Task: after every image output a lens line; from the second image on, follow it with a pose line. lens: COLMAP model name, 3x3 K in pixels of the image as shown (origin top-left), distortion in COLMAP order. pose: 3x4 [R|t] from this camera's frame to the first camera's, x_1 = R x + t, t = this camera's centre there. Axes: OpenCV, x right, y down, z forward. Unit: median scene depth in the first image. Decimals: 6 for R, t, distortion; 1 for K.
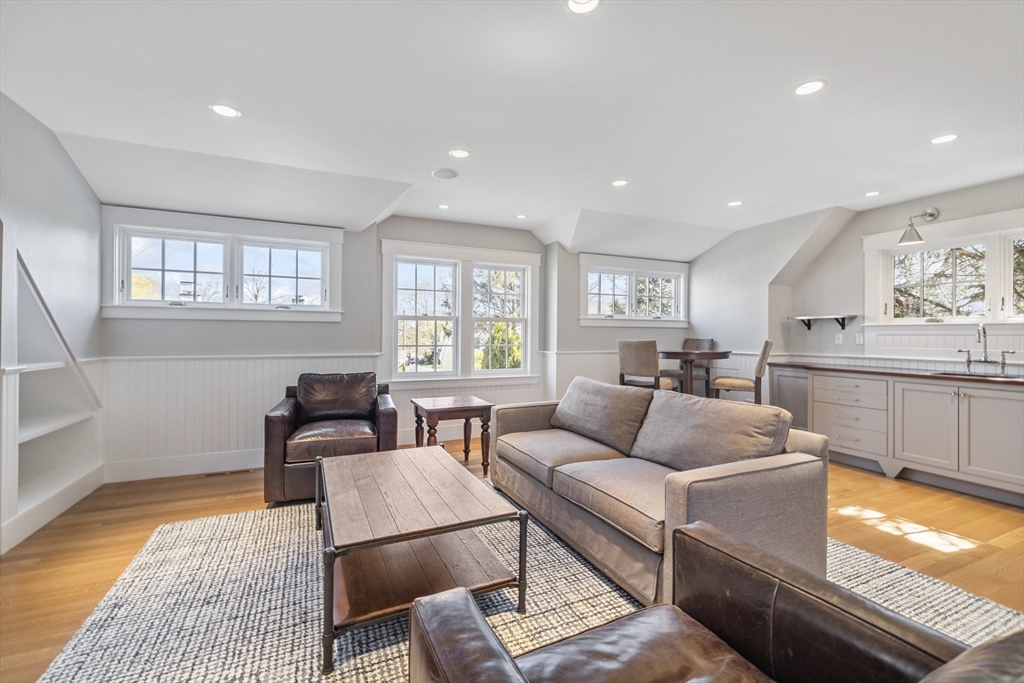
lens RADIAL K [[436.3, 0, 508.2], [0, 436.3, 335.9], [0, 0, 1]] dist [0.001116, 0.001082]
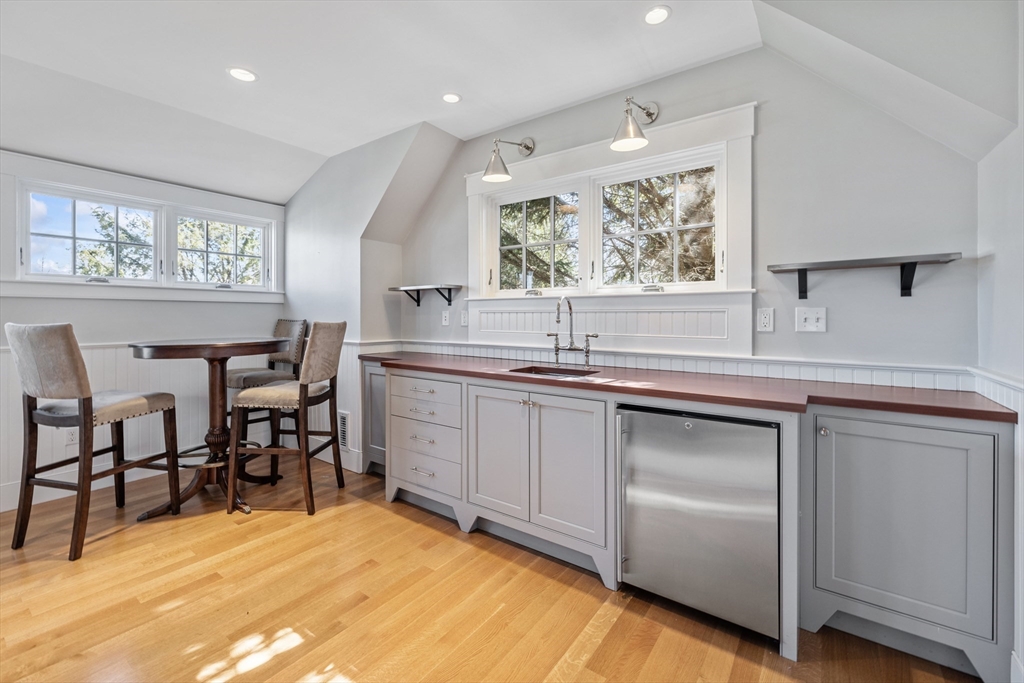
lens RADIAL K [[436.3, 0, 510.6], [0, 436.3, 315.8], [0, 0, 1]] dist [0.001116, 0.001082]
pose [[0.871827, -0.006370, 0.489772, 0.545445], [0.006105, 0.999979, 0.002137, 0.002053], [-0.489775, 0.001127, 0.871848, 0.355500]]
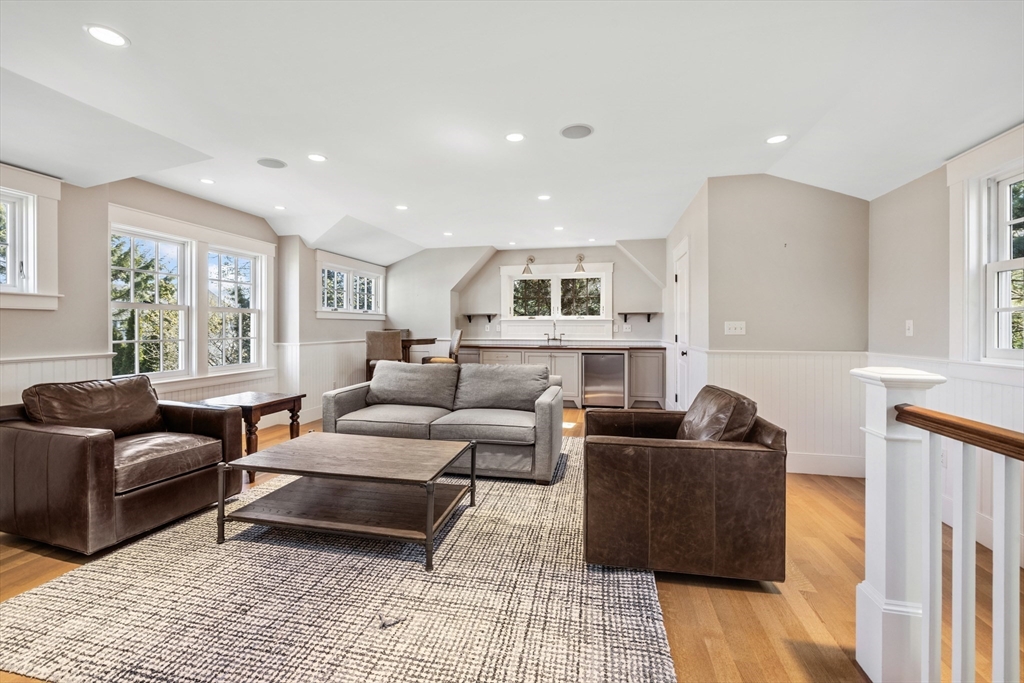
lens RADIAL K [[436.3, 0, 508.2], [0, 436.3, 330.6], [0, 0, 1]] dist [0.001116, 0.001082]
pose [[0.599217, -0.012574, 0.800488, -0.508918], [0.004303, 0.999913, 0.012485, -0.004323], [-0.800575, -0.004036, 0.599219, -0.012476]]
